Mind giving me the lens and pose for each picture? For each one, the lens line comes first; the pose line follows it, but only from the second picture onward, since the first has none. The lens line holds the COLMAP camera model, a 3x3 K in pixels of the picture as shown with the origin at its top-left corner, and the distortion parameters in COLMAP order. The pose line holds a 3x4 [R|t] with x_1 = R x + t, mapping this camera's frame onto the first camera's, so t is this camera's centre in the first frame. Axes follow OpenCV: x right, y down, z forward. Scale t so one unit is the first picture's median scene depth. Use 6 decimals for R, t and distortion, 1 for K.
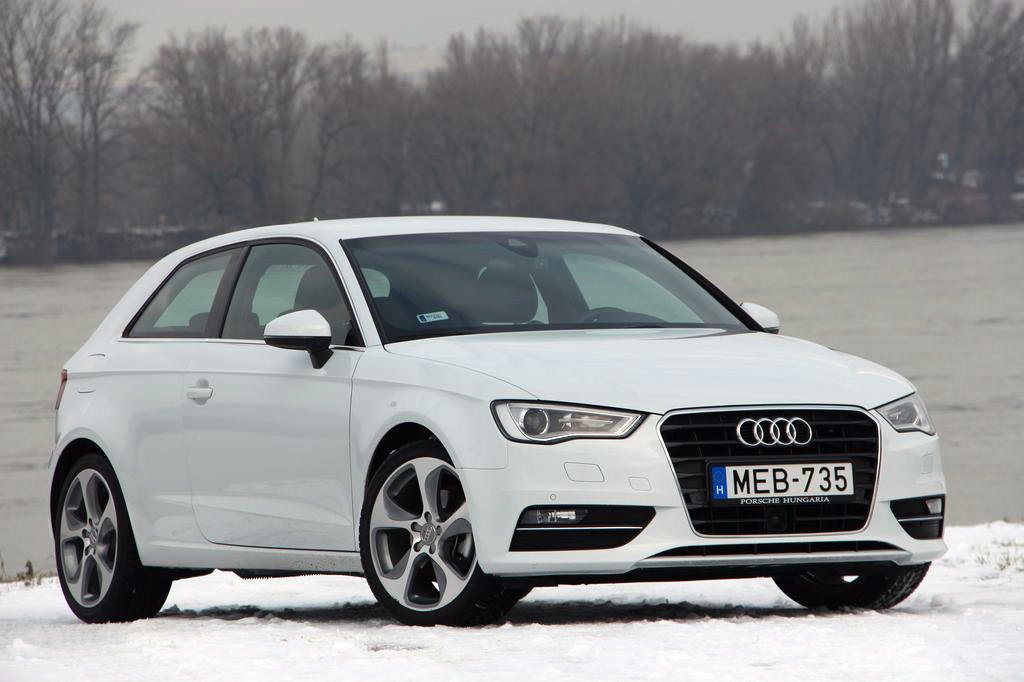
lens RADIAL K [[5795.5, 0, 512.0], [0, 5795.5, 341.0], [0, 0, 1]] dist [2.290171, -5.492582]
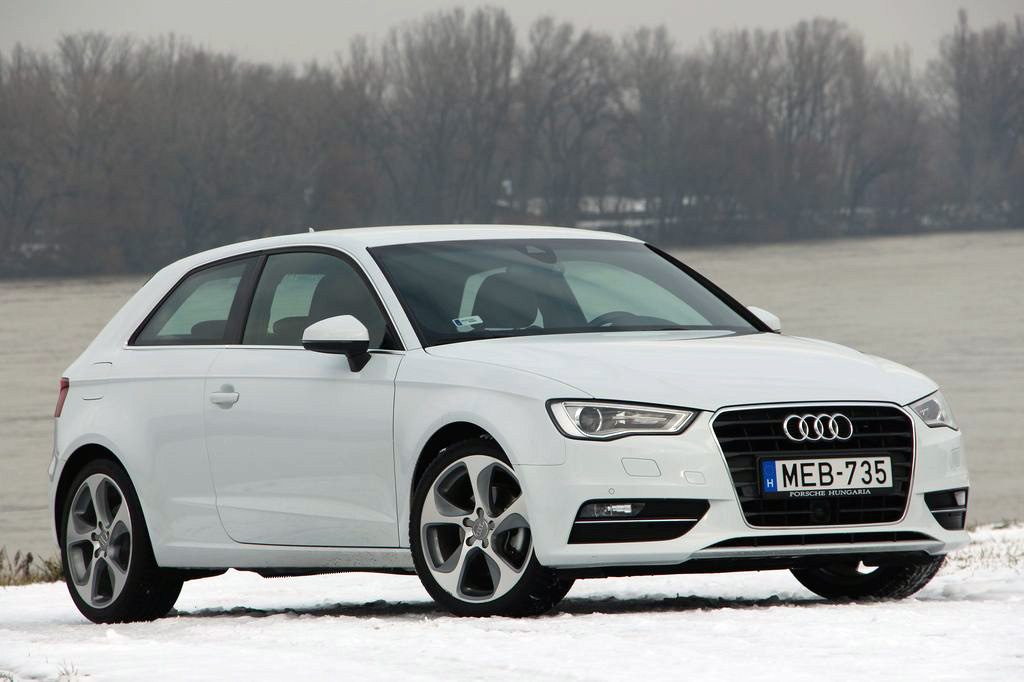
lens RADIAL K [[6092.5, 0, 486.4], [0, 6092.5, 352.7], [0, 0, 1]] dist [2.231174, -1.234096]
pose [[0.997586, -0.007360, 0.069046, -0.089791], [0.007623, 0.999965, -0.003545, 0.005659], [-0.069018, 0.004063, 0.997607, -0.090682]]
